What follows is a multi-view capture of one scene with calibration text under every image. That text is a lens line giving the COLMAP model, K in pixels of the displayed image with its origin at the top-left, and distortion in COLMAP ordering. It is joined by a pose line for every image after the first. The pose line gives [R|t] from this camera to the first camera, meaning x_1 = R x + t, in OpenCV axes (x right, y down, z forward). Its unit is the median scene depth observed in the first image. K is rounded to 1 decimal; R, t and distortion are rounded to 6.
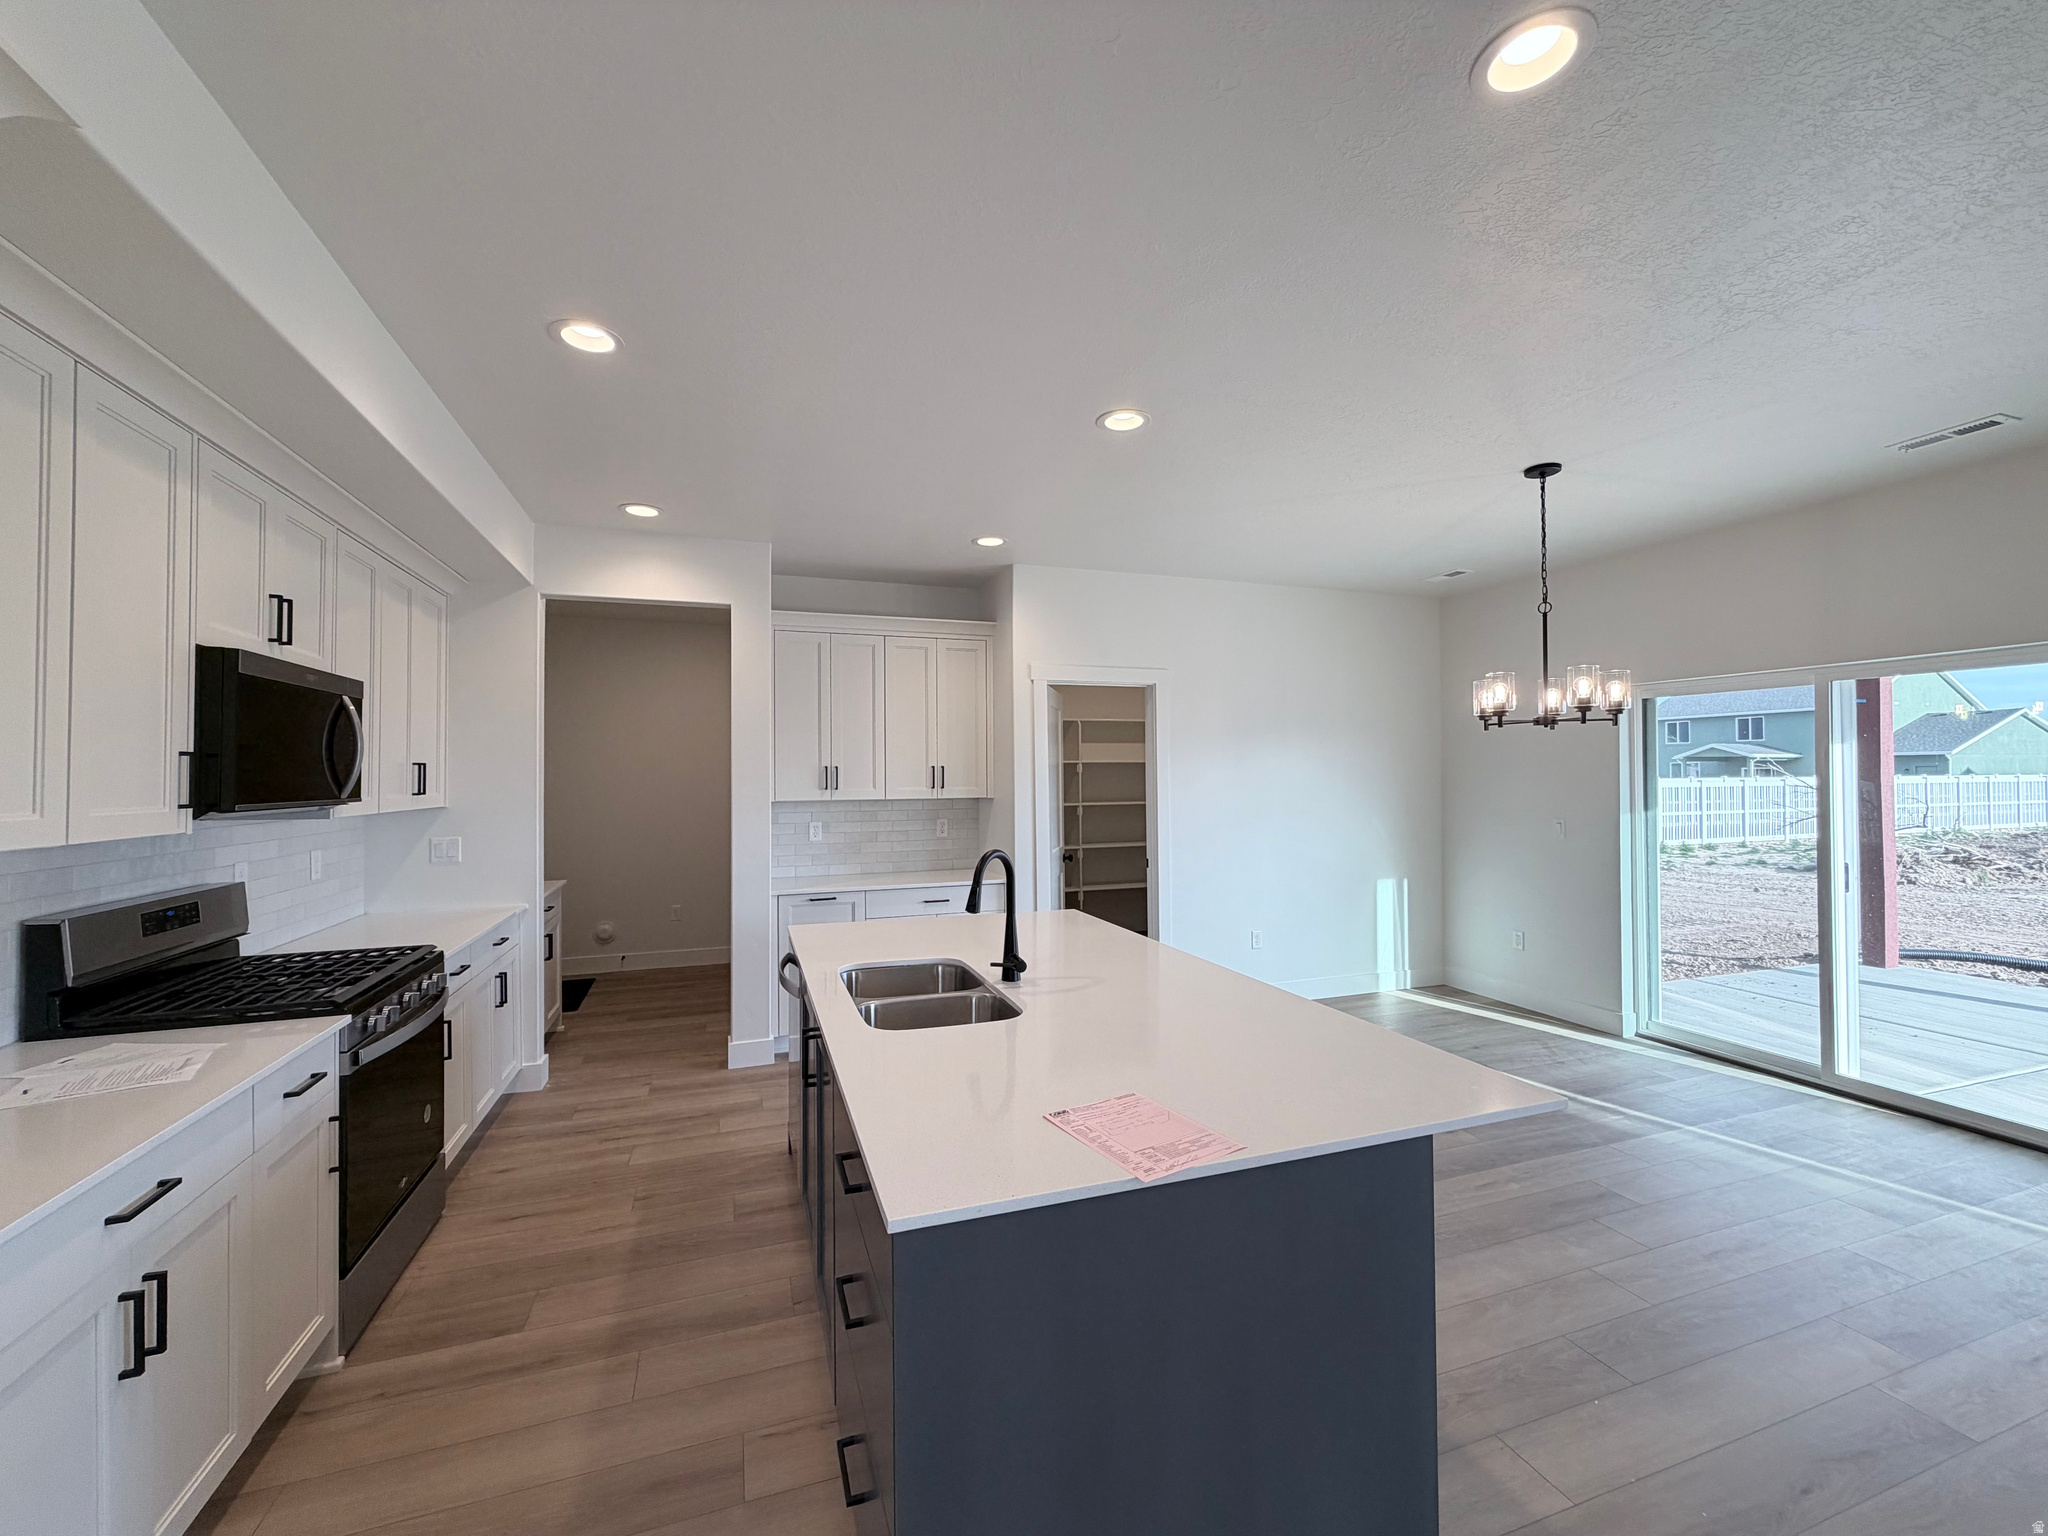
lens RADIAL K [[815.8, 0, 1017.9], [0, 815.8, 764.1], [0, 0, 1]] dist [-0.000902, 0.000395]
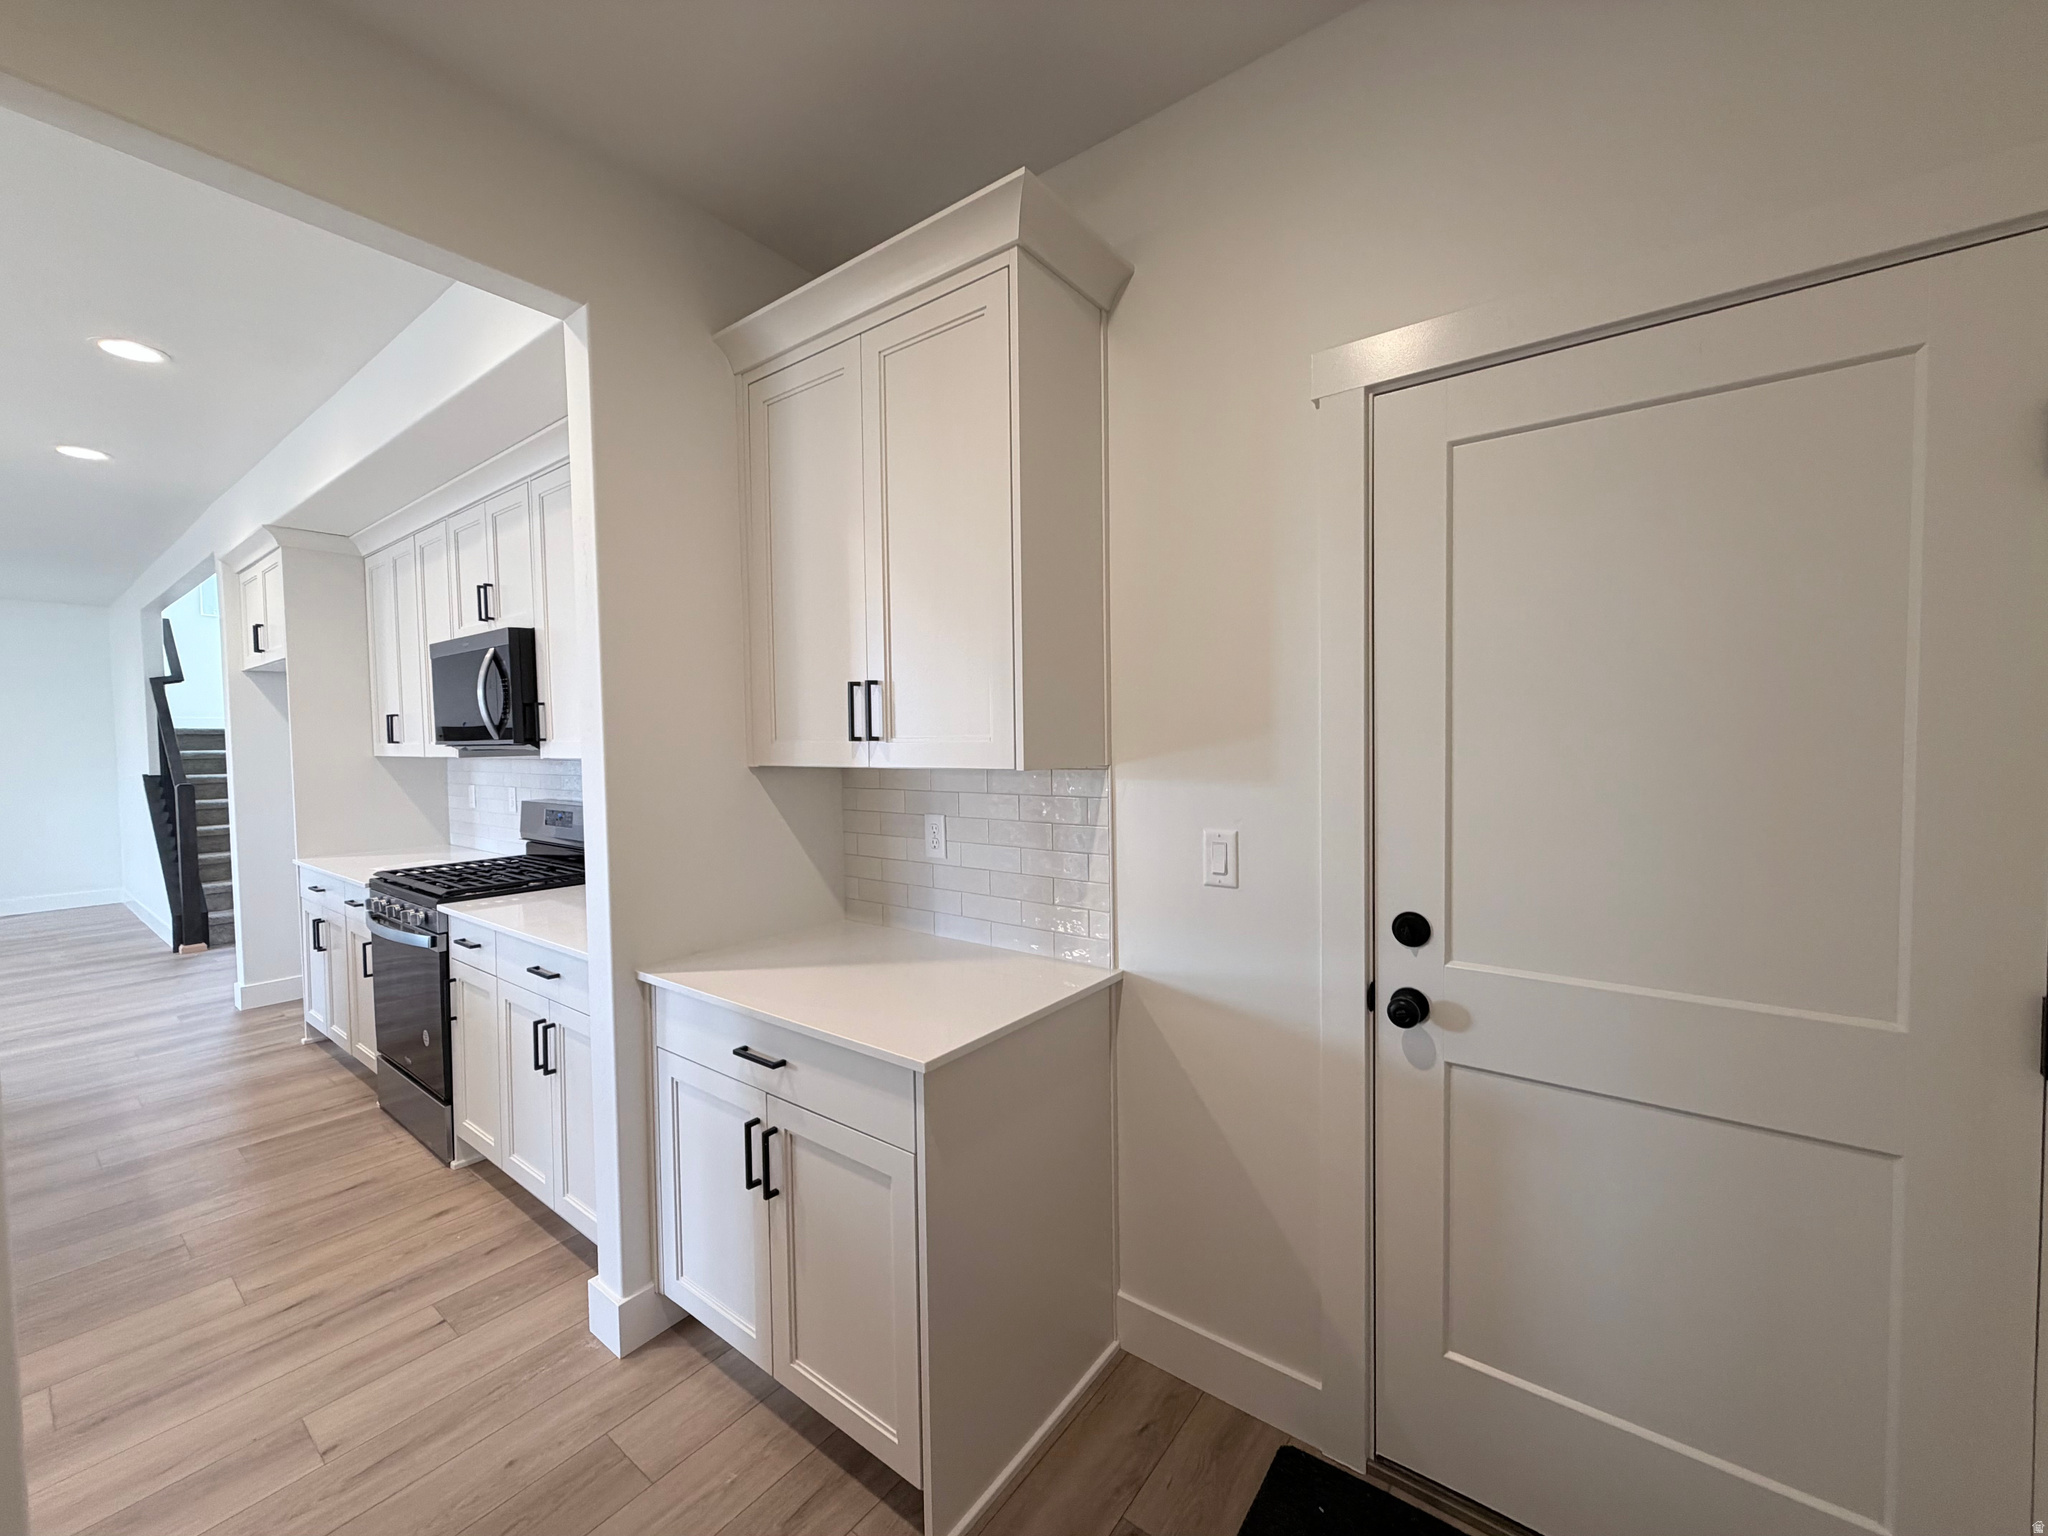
lens RADIAL K [[815.8, 0, 1017.9], [0, 815.8, 764.1], [0, 0, 1]] dist [-0.000902, 0.000395]
pose [[-0.836525, 0.036051, -0.546742, -0.772847], [0.022295, 0.999246, 0.031776, 0.053993], [0.547475, 0.014392, -0.836698, 2.226866]]
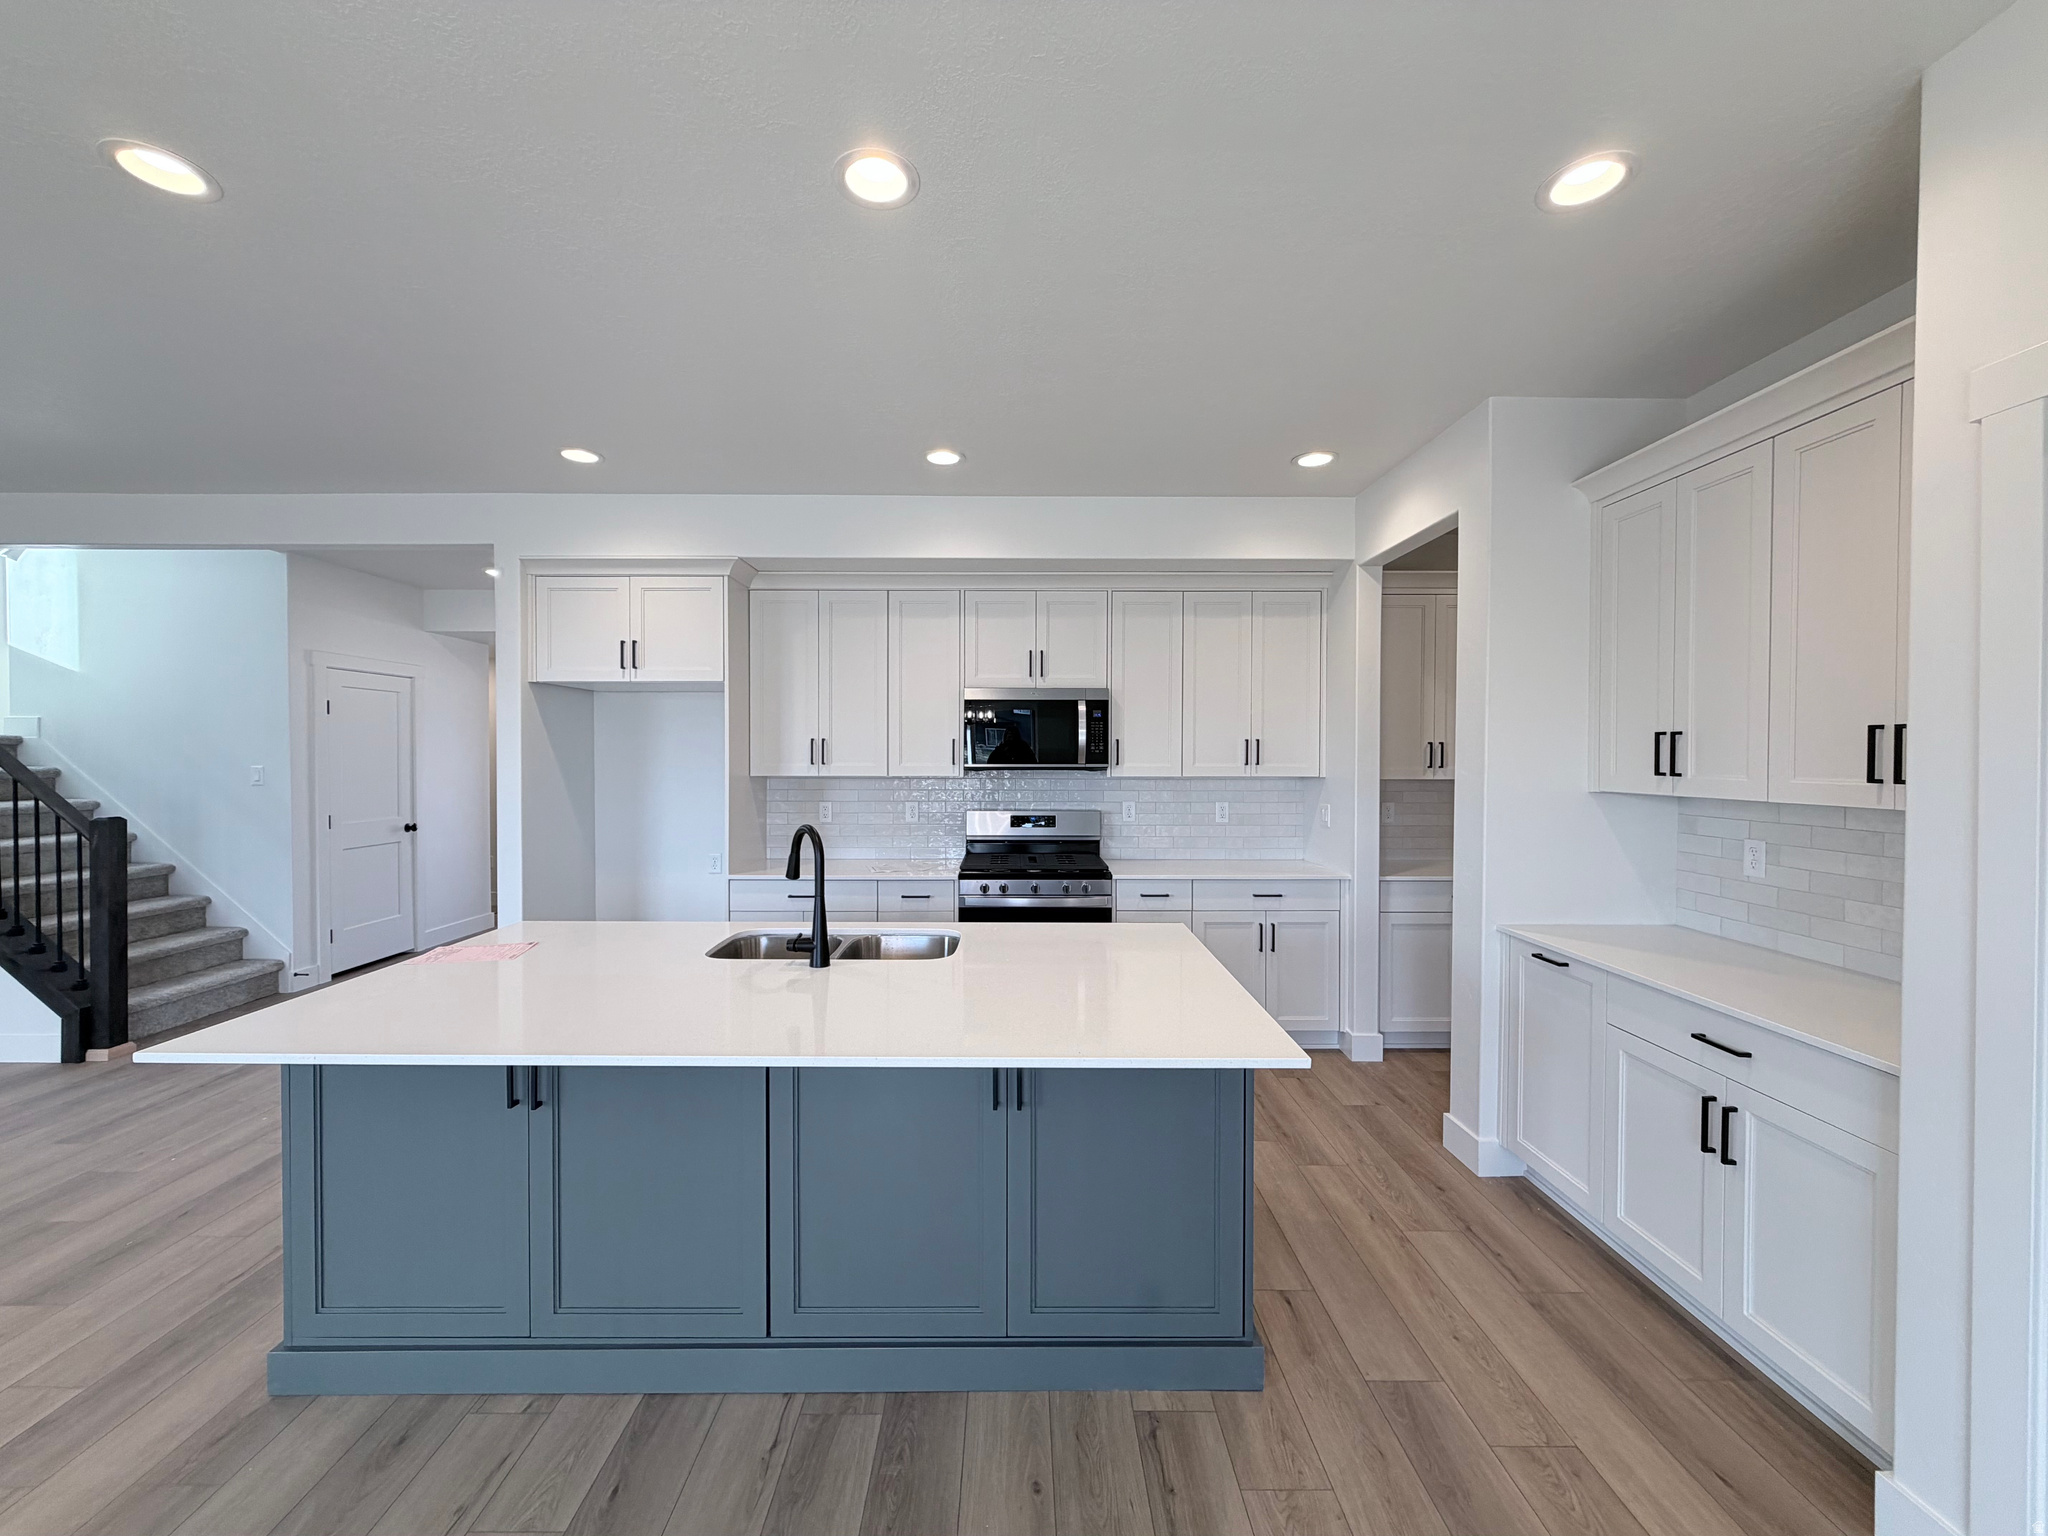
lens RADIAL K [[816.2, 0, 1024.0], [0, 816.2, 768.0], [0, 0, 1]] dist [-0.000129, 0.000250]
pose [[-0.322794, 0.019078, -0.946277, 0.704505], [0.012666, 0.999794, 0.015836, 0.022198], [0.946384, -0.006874, -0.322970, 1.344002]]
